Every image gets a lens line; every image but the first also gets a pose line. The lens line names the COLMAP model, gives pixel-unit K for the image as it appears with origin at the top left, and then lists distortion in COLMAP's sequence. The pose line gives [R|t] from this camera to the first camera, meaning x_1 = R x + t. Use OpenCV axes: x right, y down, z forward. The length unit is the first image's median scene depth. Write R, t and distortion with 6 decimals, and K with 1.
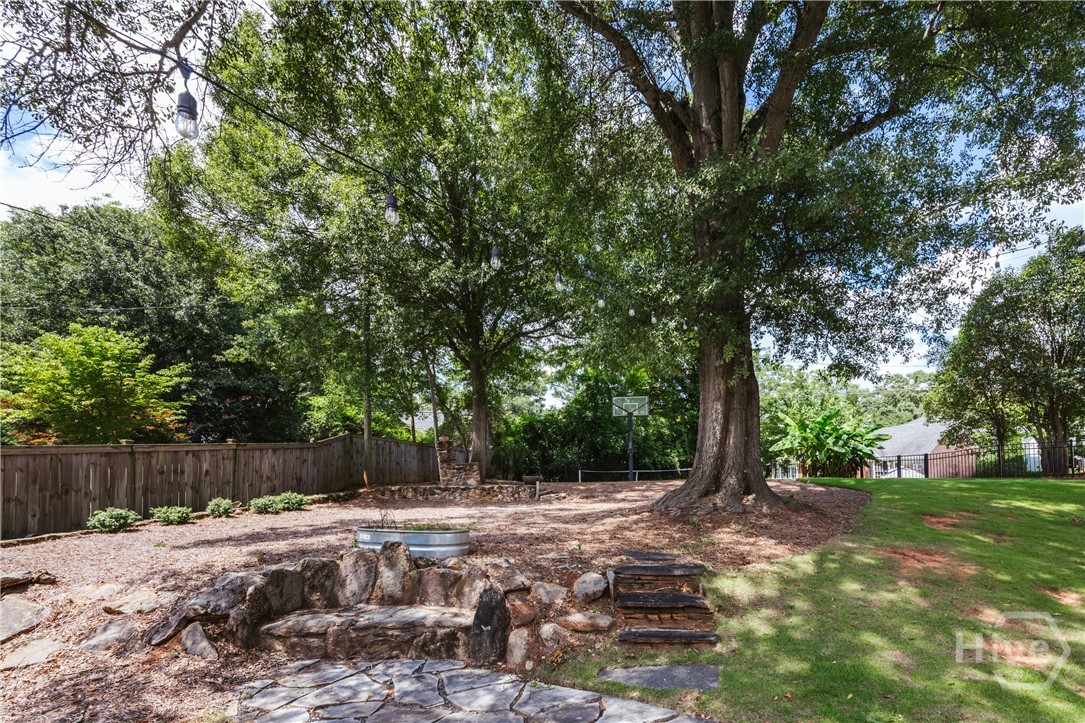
lens RADIAL K [[485.5, 0, 611.6], [0, 485.5, 472.4], [0, 0, 1]] dist [-0.001325, -0.000673]
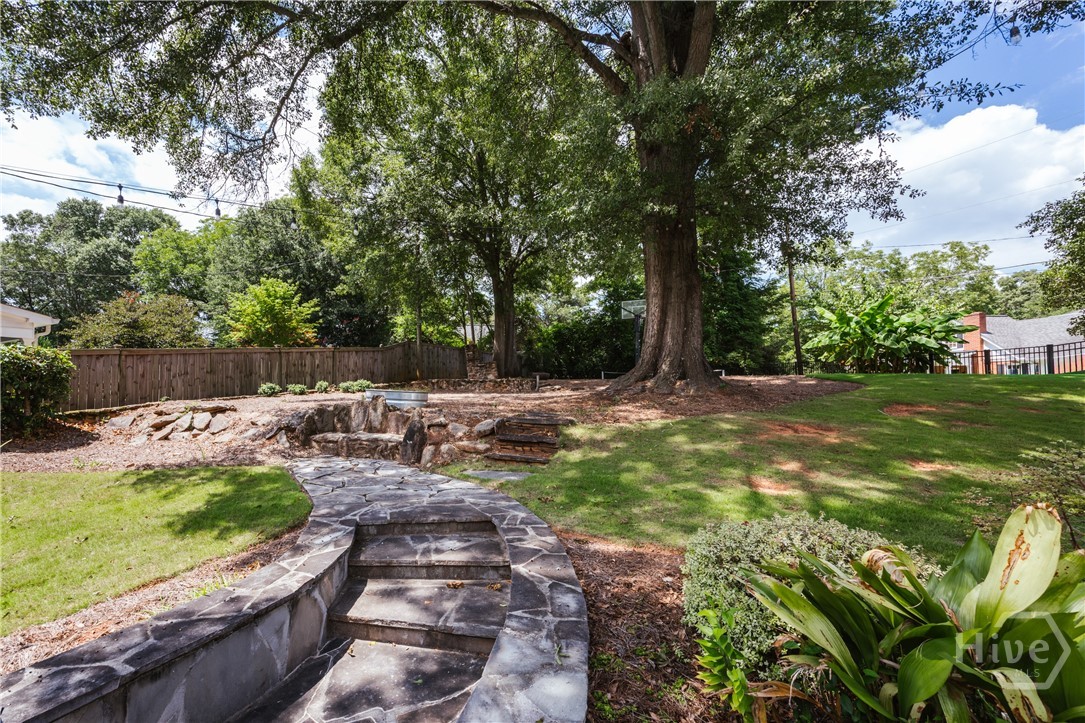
lens RADIAL K [[448.8, 0, 460.5], [0, 448.8, 399.7], [0, 0, 1]] dist [-0.002470, -0.000262]
pose [[0.901218, 0.027077, -0.432520, 0.181578], [-0.008383, 0.998949, 0.045070, 0.033512], [0.433286, -0.036992, 0.900497, -0.099106]]
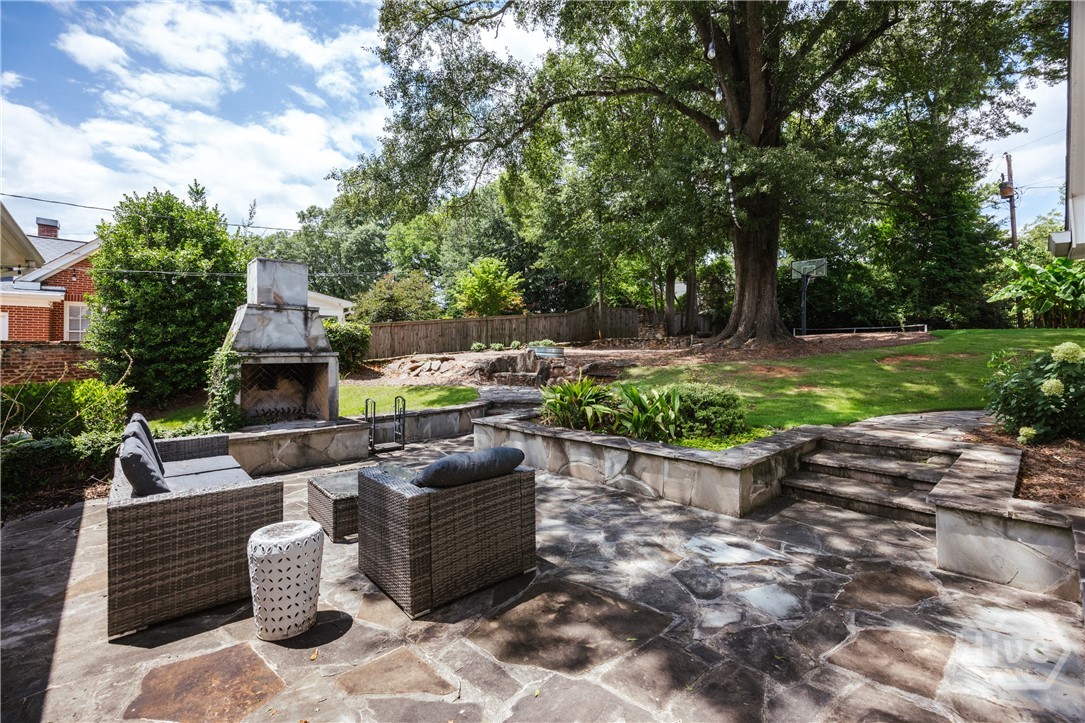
lens RADIAL K [[482.7, 0, 542.5], [0, 482.7, 361.5], [0, 0, 1]] dist [0.002399, 0.000191]
pose [[0.727876, 0.033514, -0.684890, 0.562506], [0.002495, 0.998669, 0.051519, 0.026571], [0.685705, -0.039208, 0.726823, -0.357176]]
